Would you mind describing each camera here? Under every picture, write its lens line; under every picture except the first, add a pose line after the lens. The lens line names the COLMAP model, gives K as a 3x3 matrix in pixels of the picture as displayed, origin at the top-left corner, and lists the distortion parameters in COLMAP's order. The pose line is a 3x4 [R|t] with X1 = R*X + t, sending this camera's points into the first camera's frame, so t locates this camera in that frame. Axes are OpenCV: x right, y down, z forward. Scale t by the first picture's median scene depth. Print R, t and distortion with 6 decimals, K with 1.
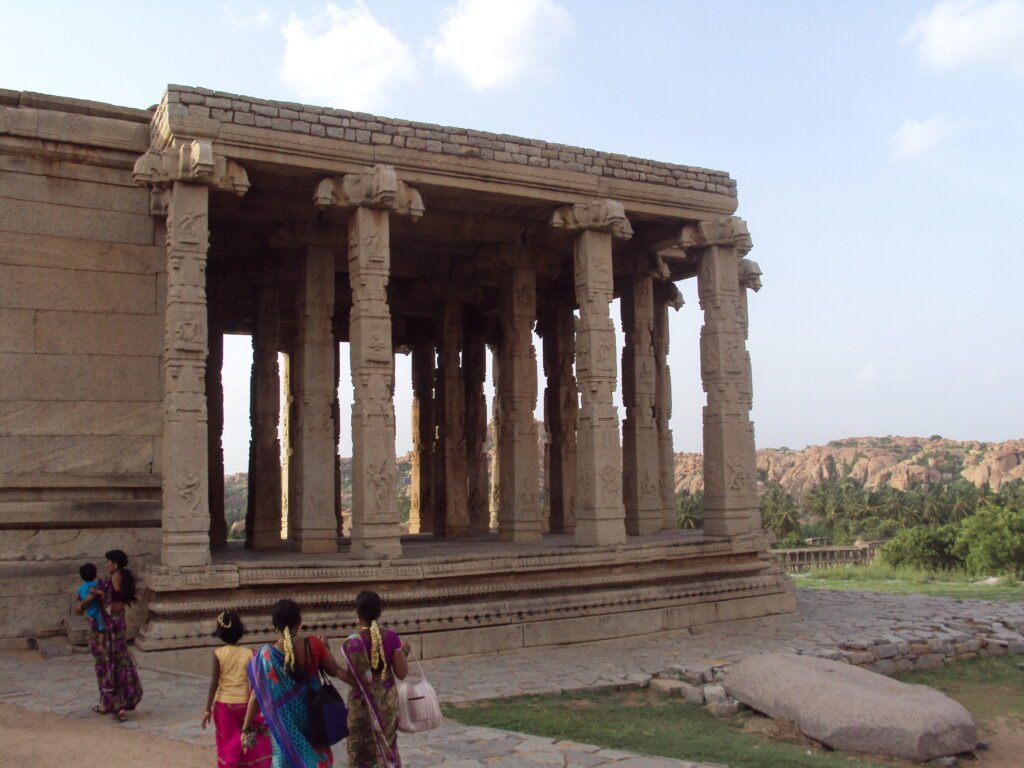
lens RADIAL K [[1059.7, 0, 512.0], [0, 1059.7, 384.0], [0, 0, 1]] dist [-0.223825, 0.266913]
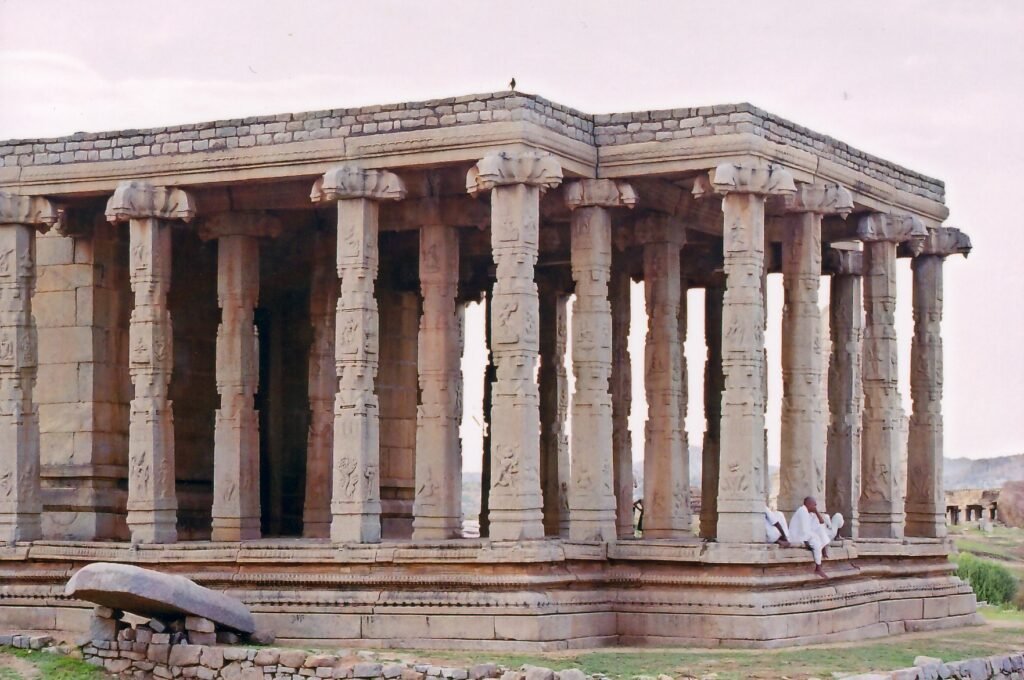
lens RADIAL K [[2703.1, 0, 512.0], [0, 2703.1, 340.0], [0, 0, 1]] dist [0.015544, 0.011406]
pose [[0.486945, -0.032105, -0.872842, 2.395947], [0.080324, 0.996735, 0.008149, -0.034951], [0.869731, -0.074078, 0.487934, -0.026255]]
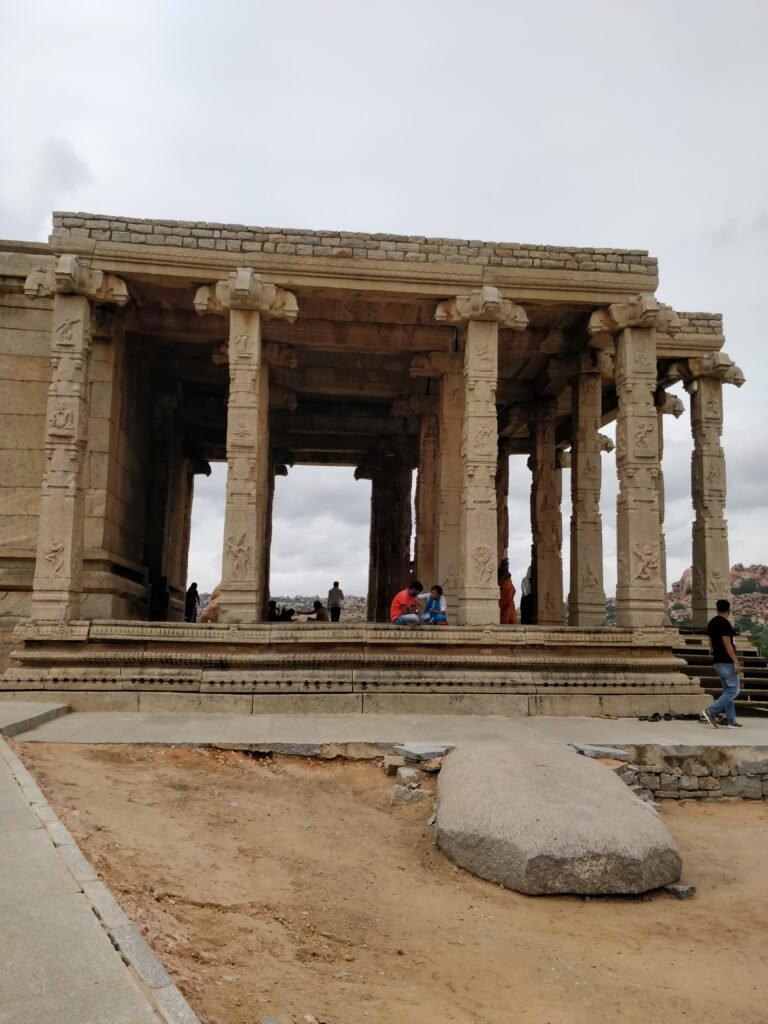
lens RADIAL K [[810.4, 0, 395.2], [0, 810.4, 520.4], [0, 0, 1]] dist [0.140598, -0.321140]
pose [[0.918007, -0.012291, -0.396373, 0.348064], [0.002925, 0.999702, -0.024226, 0.075148], [0.396553, 0.021080, 0.917770, 0.262672]]
